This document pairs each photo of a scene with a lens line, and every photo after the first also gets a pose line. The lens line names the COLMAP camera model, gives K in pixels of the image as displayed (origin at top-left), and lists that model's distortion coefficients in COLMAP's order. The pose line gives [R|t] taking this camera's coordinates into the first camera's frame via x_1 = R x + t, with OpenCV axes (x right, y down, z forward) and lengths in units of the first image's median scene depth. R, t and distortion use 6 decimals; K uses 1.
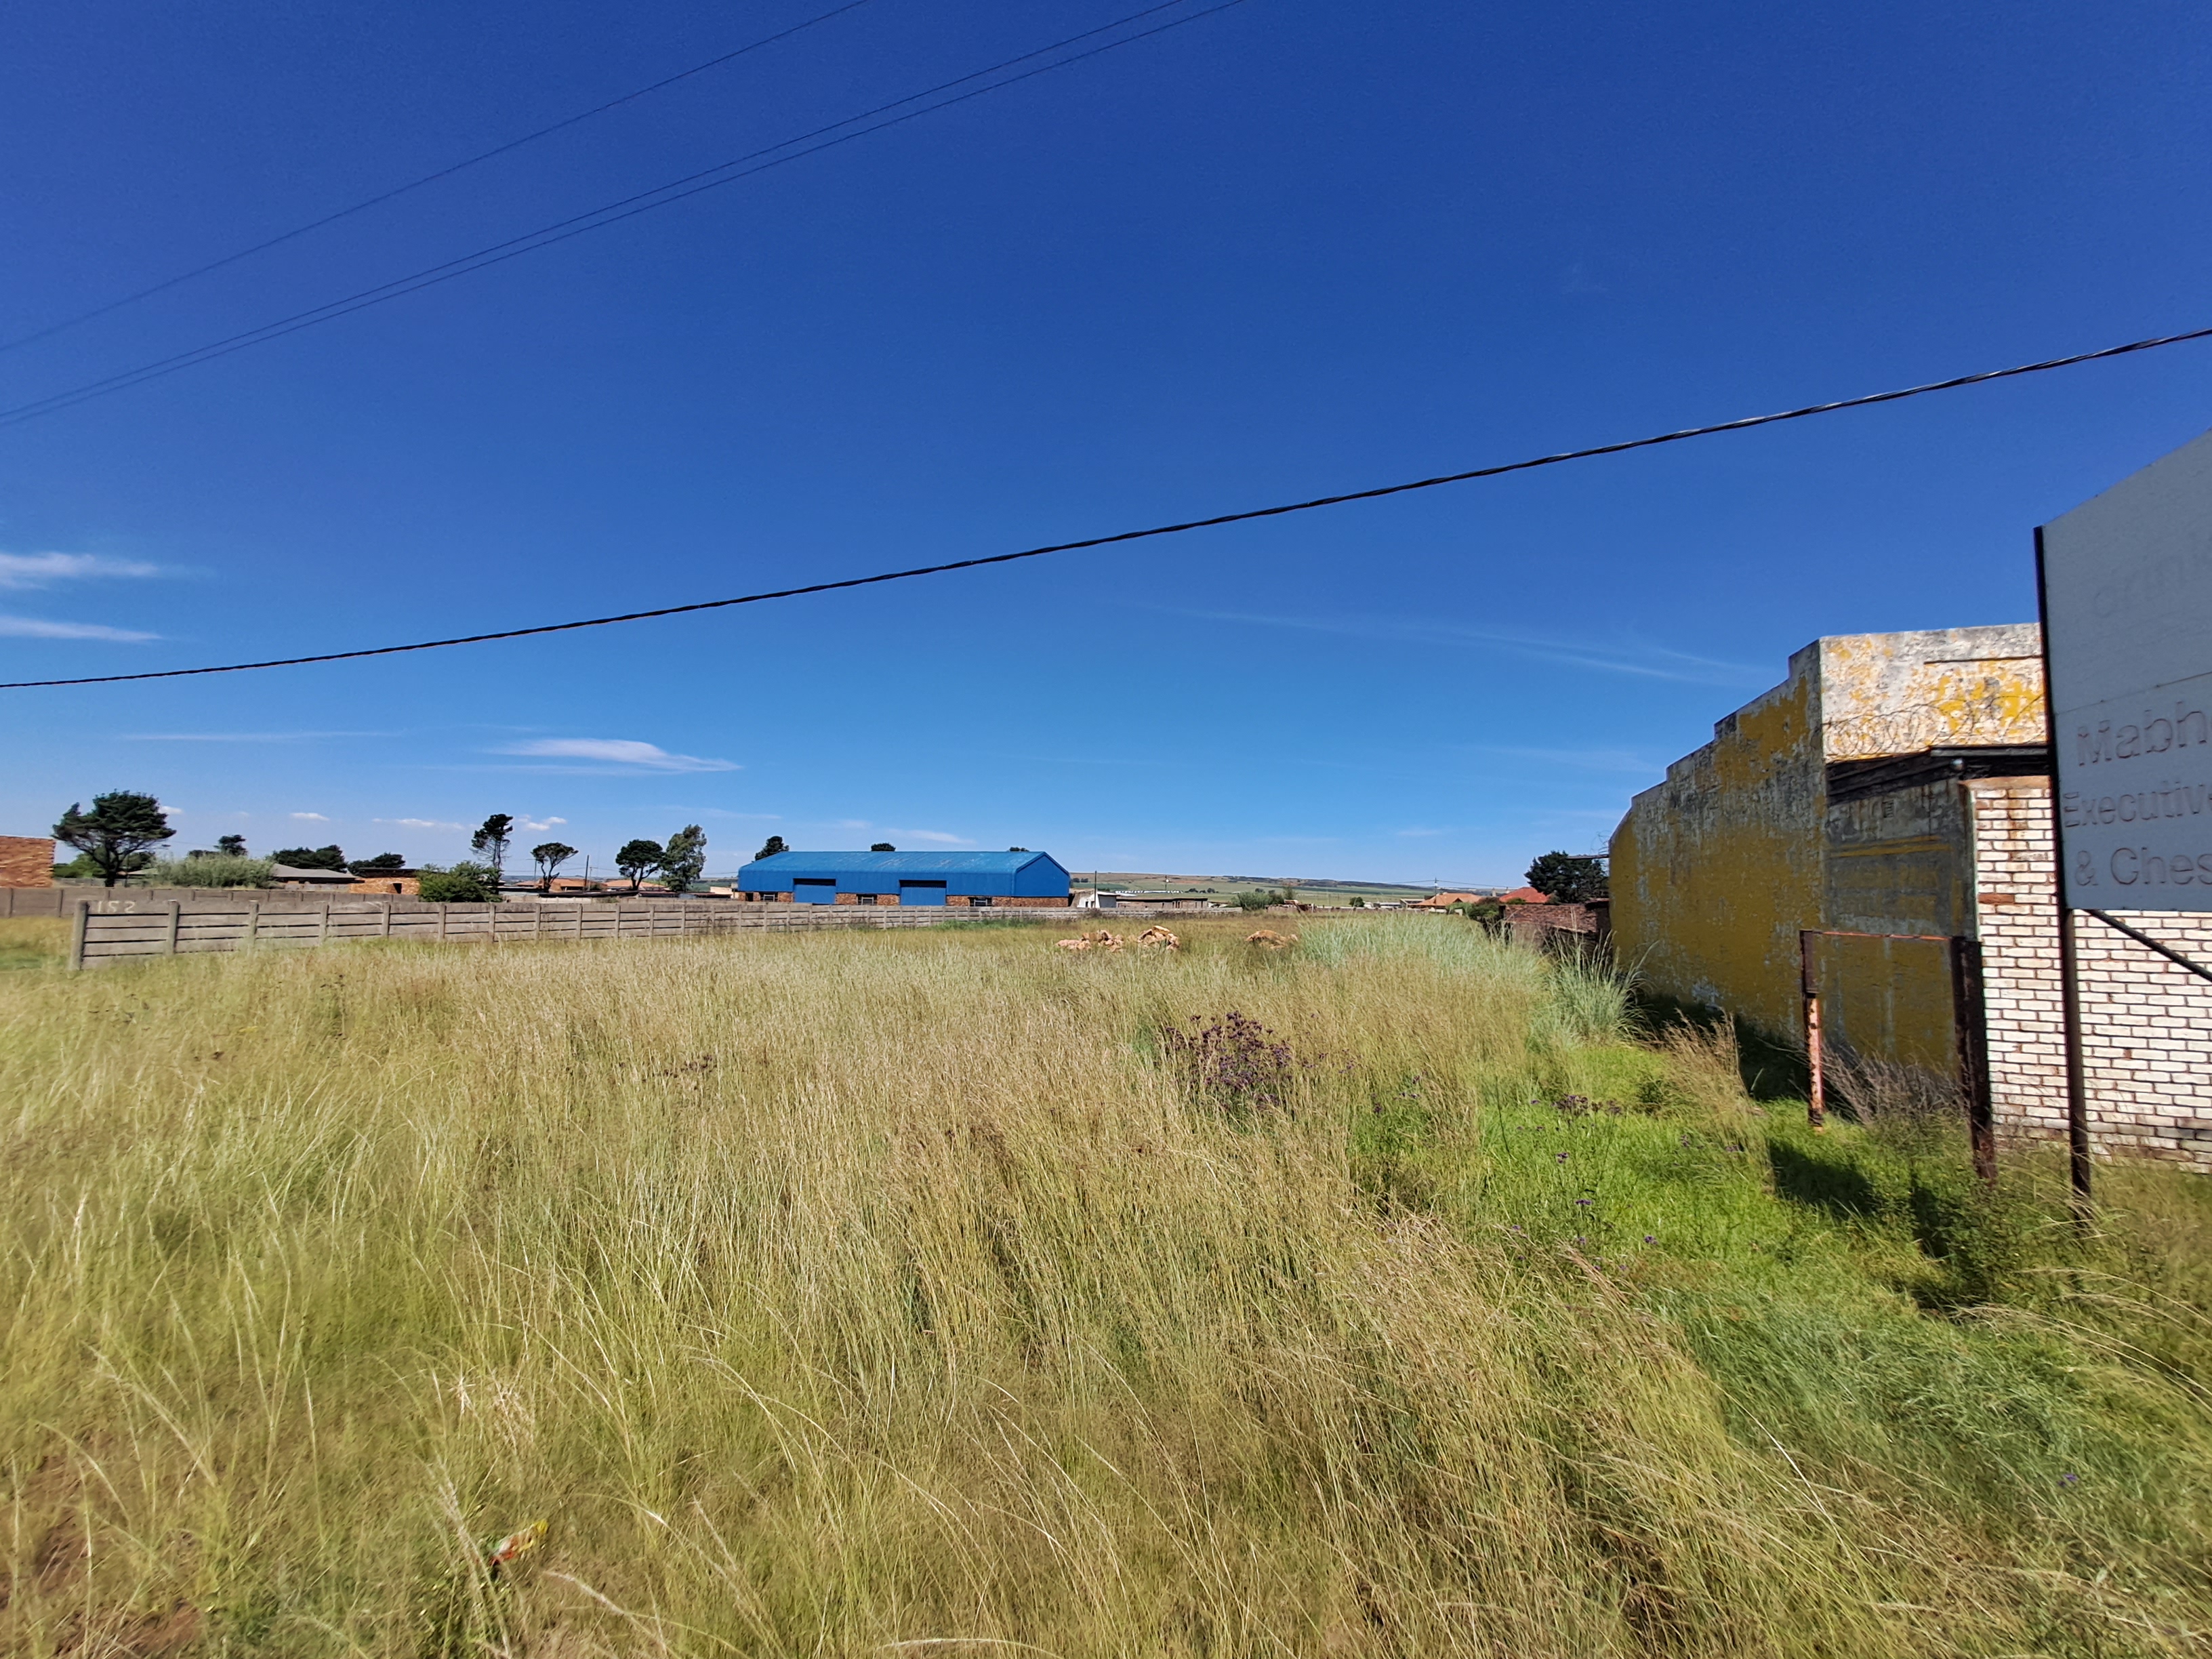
lens RADIAL K [[883.8, 0, 1115.2], [0, 883.8, 823.7], [0, 0, 1]] dist [-0.001121, 0.000512]
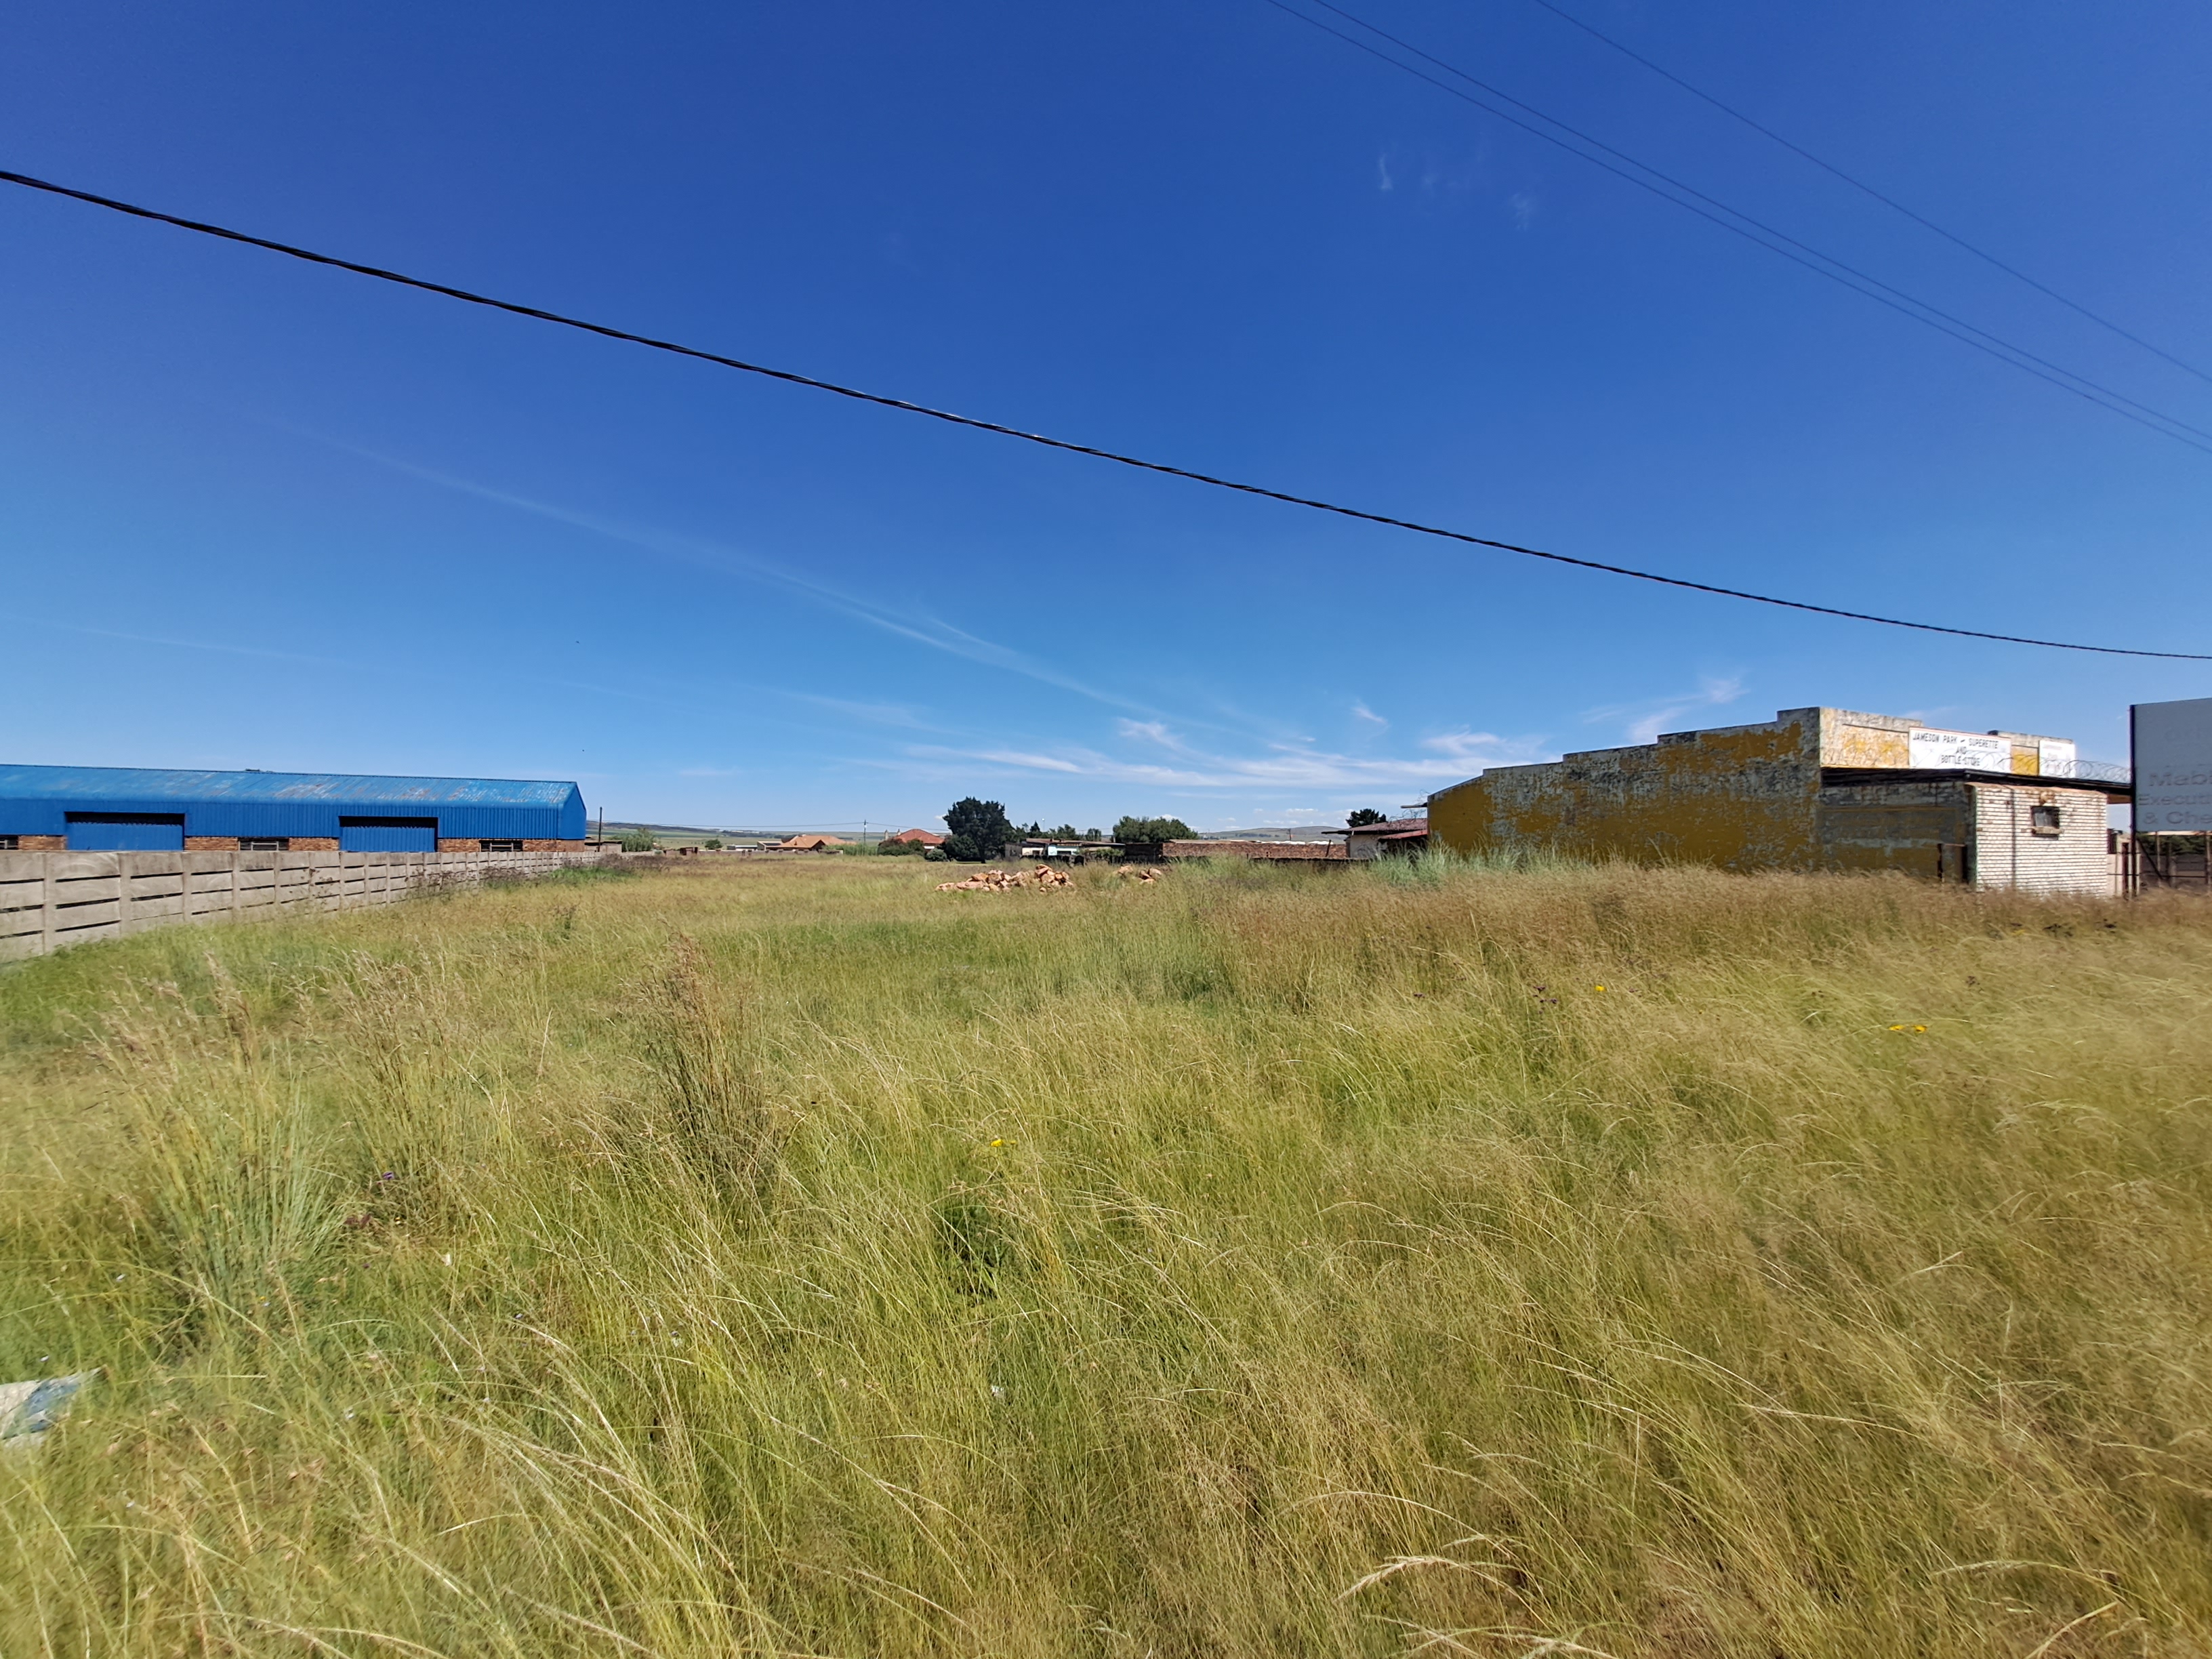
lens RADIAL K [[883.8, 0, 1123.7], [0, 883.8, 839.7], [0, 0, 1]] dist [-0.001121, 0.000512]
pose [[0.695698, -0.006493, 0.718305, -0.195500], [-0.052977, 0.996772, 0.060320, 0.006796], [-0.716378, -0.080018, 0.693109, 0.075595]]
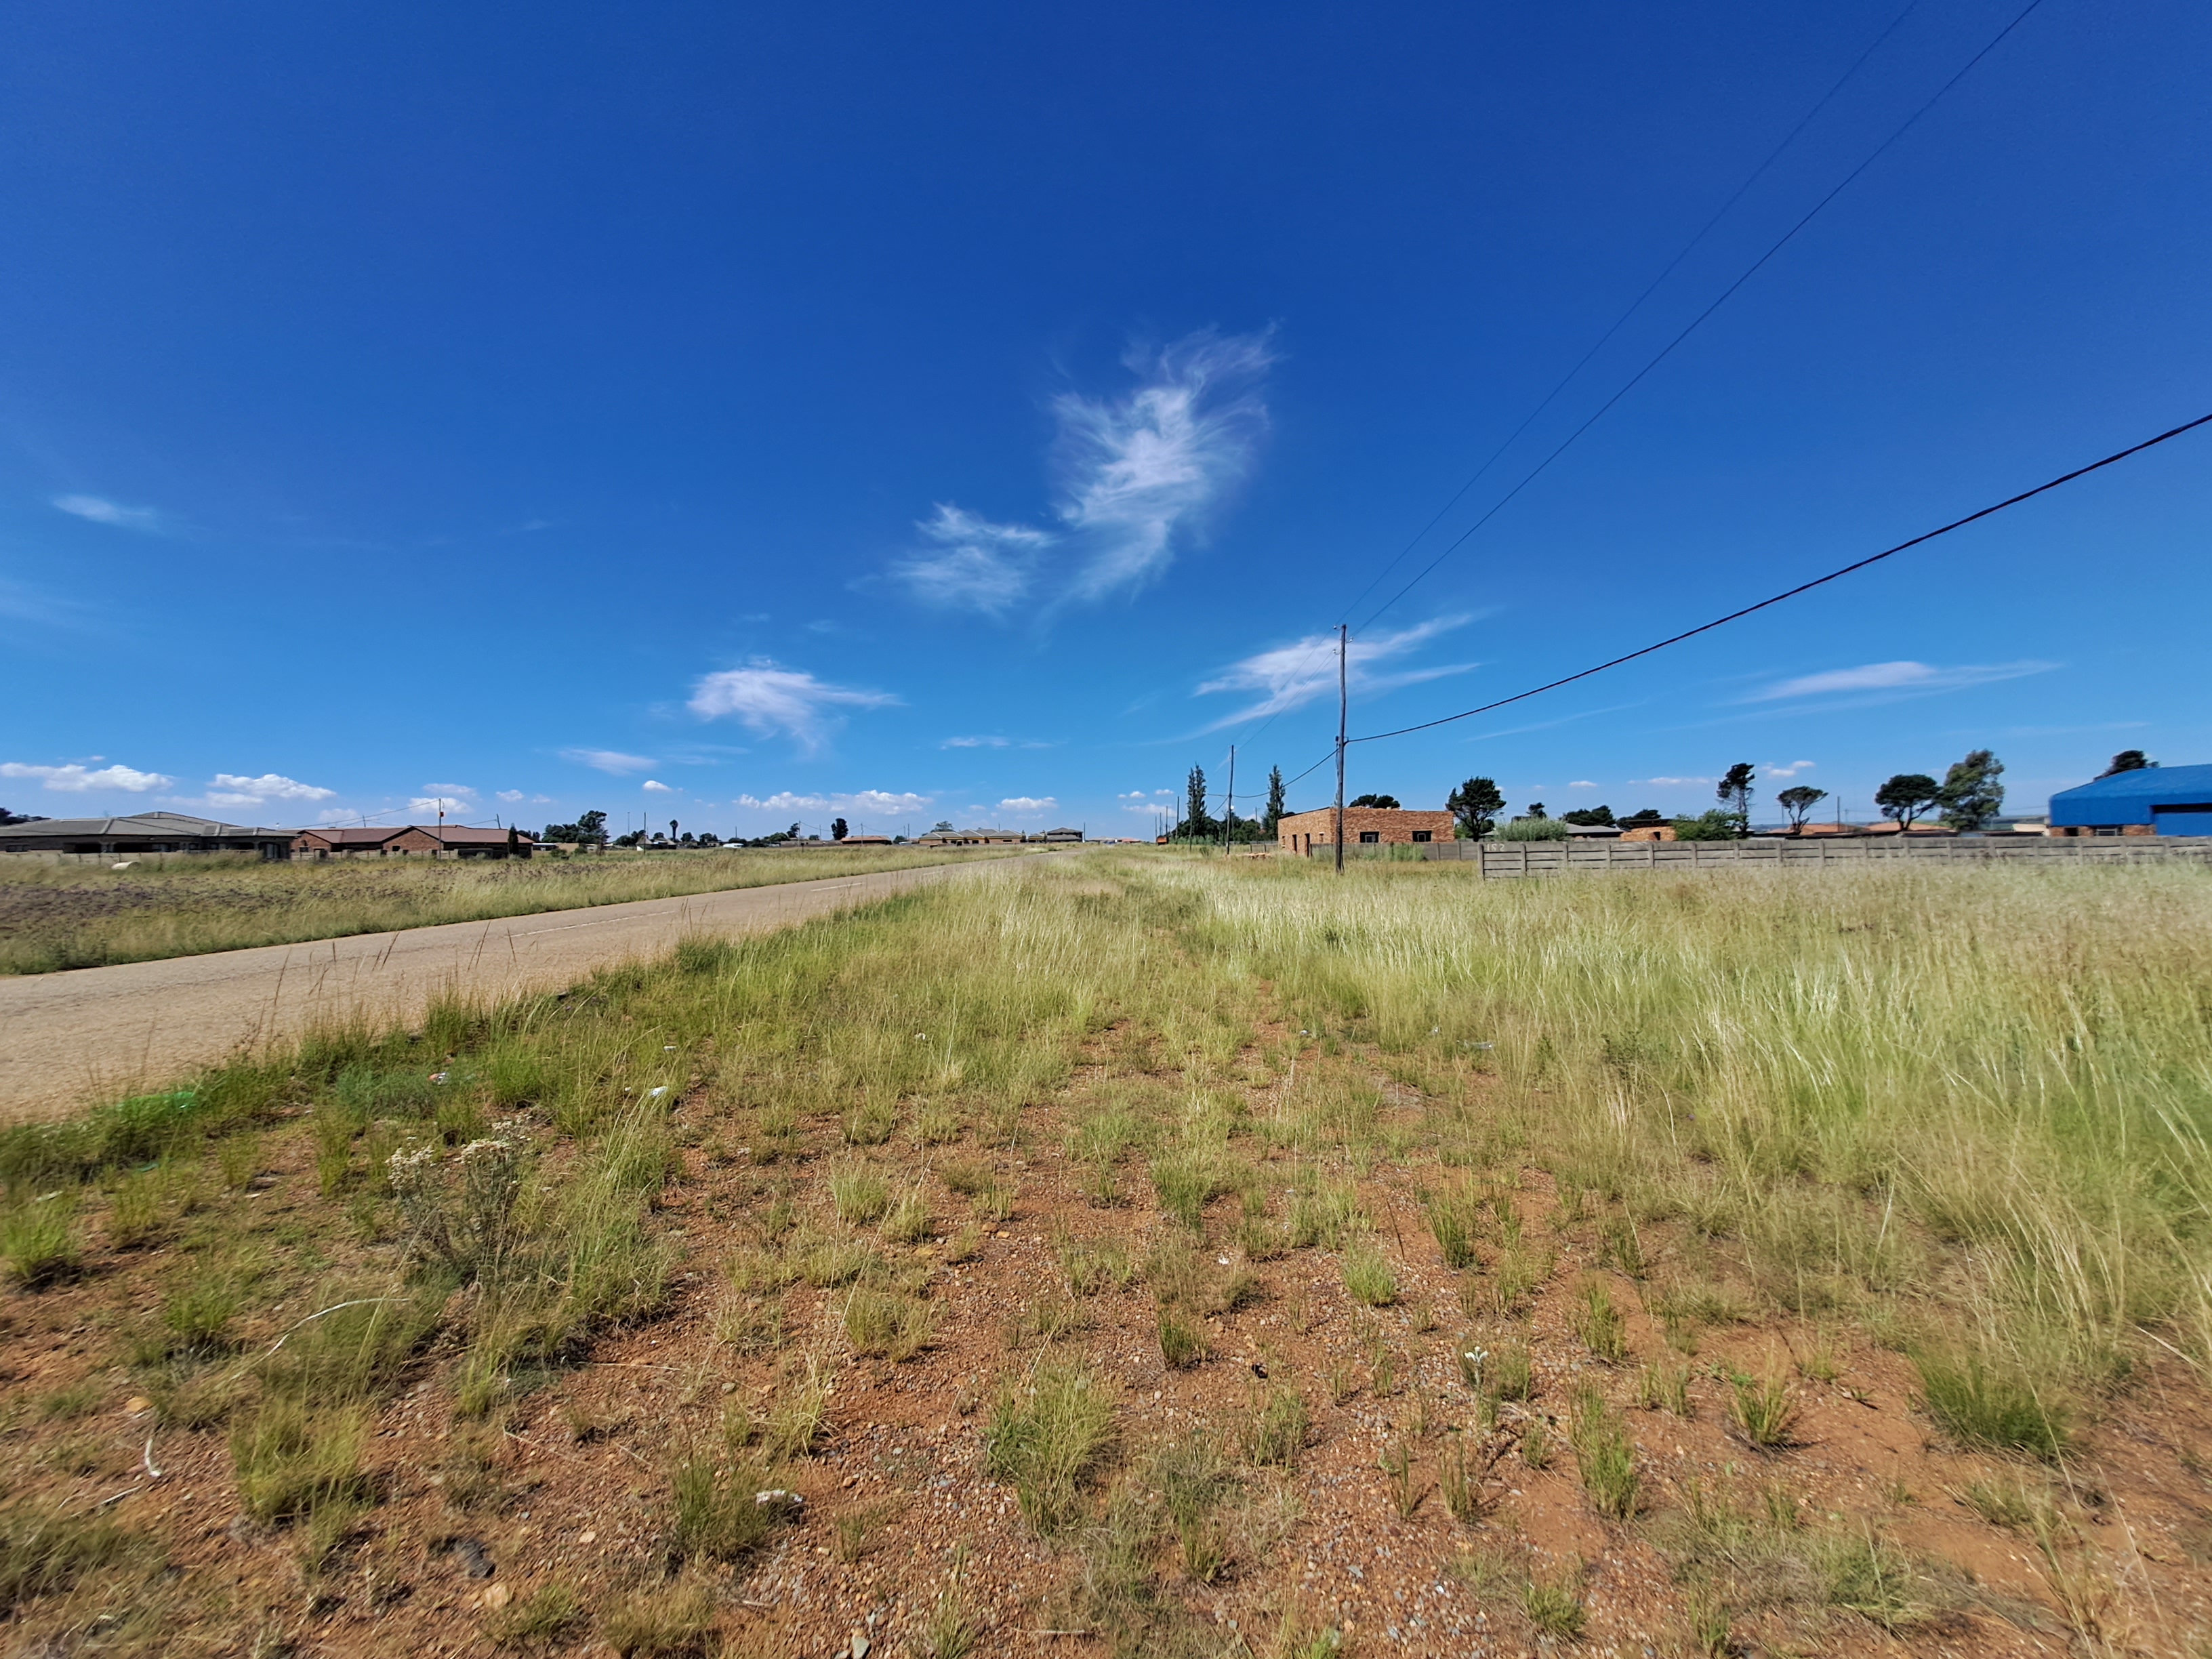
lens RADIAL K [[883.8, 0, 1100.7], [0, 883.8, 826.8], [0, 0, 1]] dist [-0.001121, 0.000512]
pose [[0.321665, -0.046191, -0.945726, 0.032140], [0.100749, 0.994809, -0.014321, 0.002051], [0.941478, -0.090674, 0.324649, -0.040663]]
